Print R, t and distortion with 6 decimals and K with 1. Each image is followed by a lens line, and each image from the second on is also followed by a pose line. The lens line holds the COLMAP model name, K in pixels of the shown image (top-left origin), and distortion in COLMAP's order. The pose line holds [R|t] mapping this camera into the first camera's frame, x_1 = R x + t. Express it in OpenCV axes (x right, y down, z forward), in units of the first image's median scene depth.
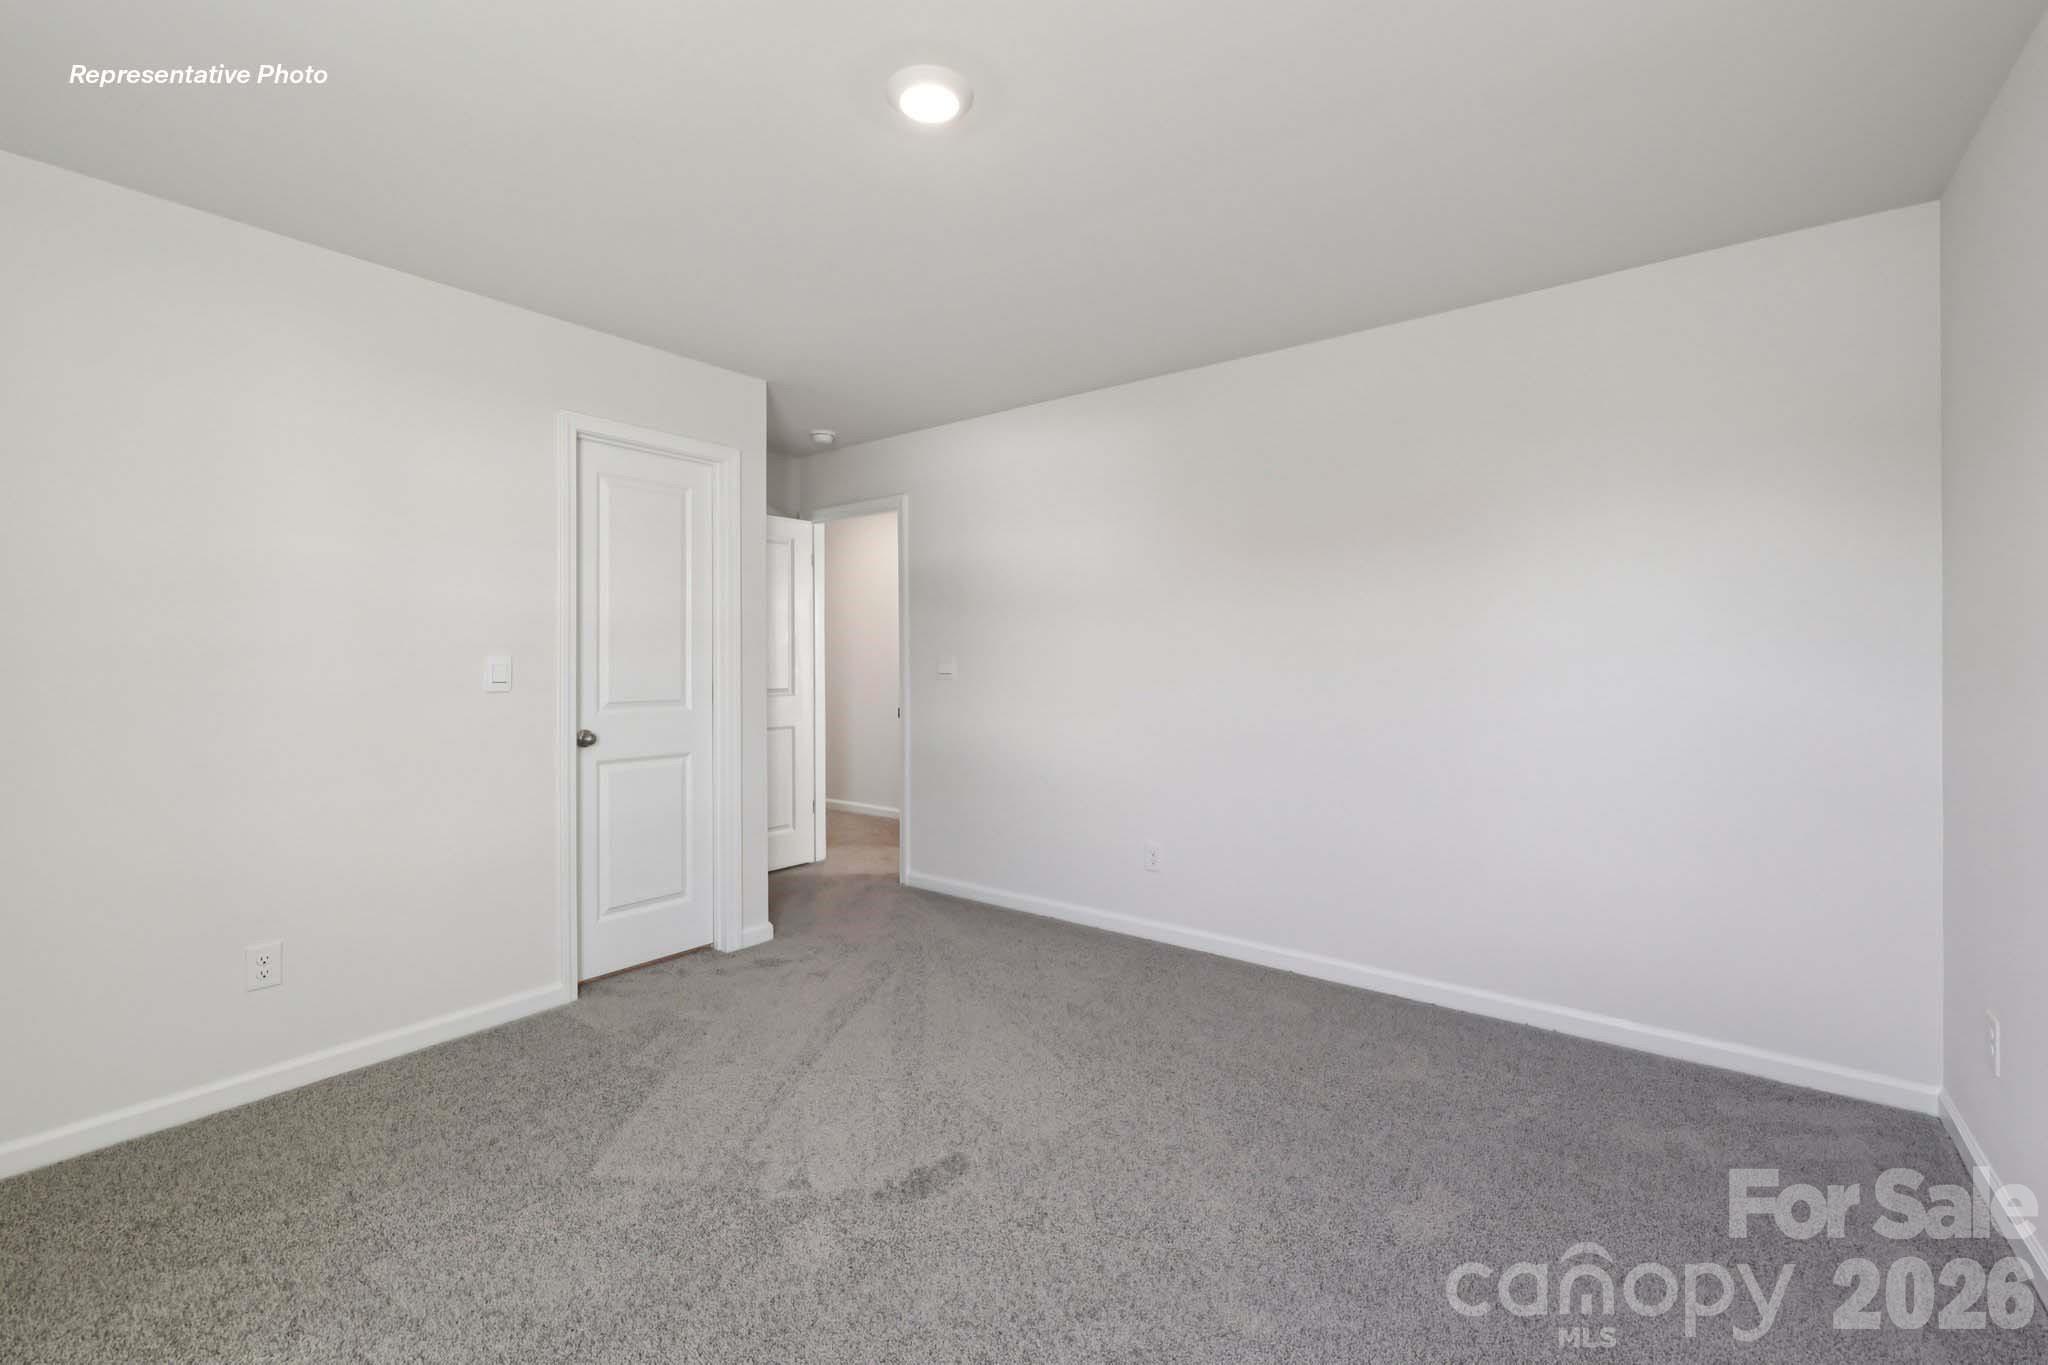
lens RADIAL K [[861.2, 0, 1020.6], [0, 861.2, 671.6], [0, 0, 1]] dist [0.002406, -0.000579]
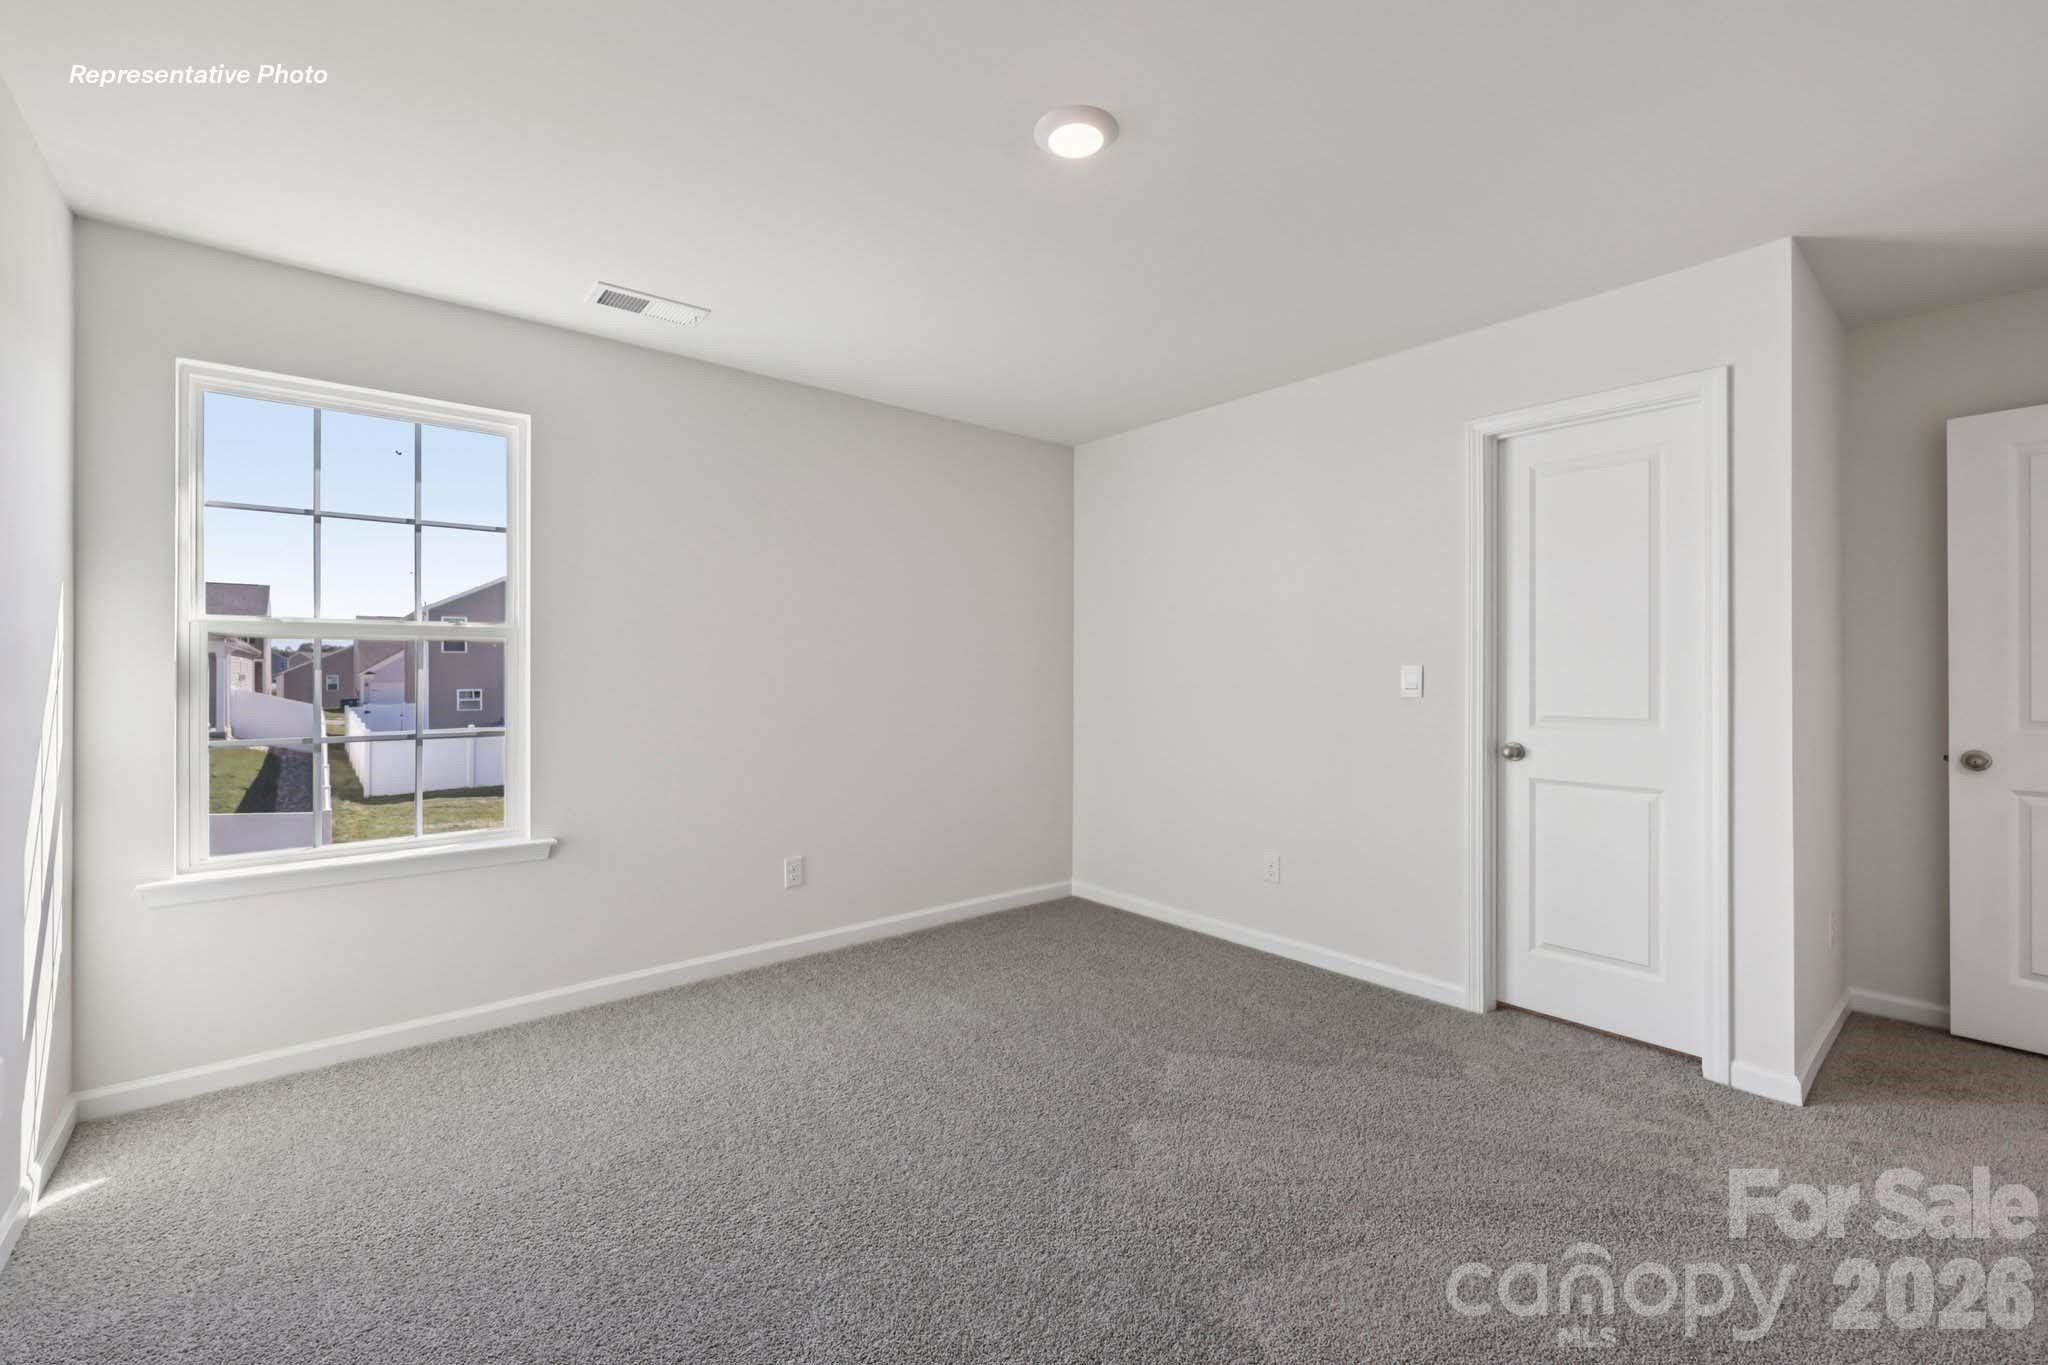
lens RADIAL K [[861.2, 0, 1034.1], [0, 861.2, 679.0], [0, 0, 1]] dist [0.002406, -0.000579]
pose [[-0.220744, 0.005711, -0.975315, 0.523489], [-0.012632, 0.999882, 0.008714, -0.003567], [0.975250, 0.014244, -0.220646, 0.672860]]
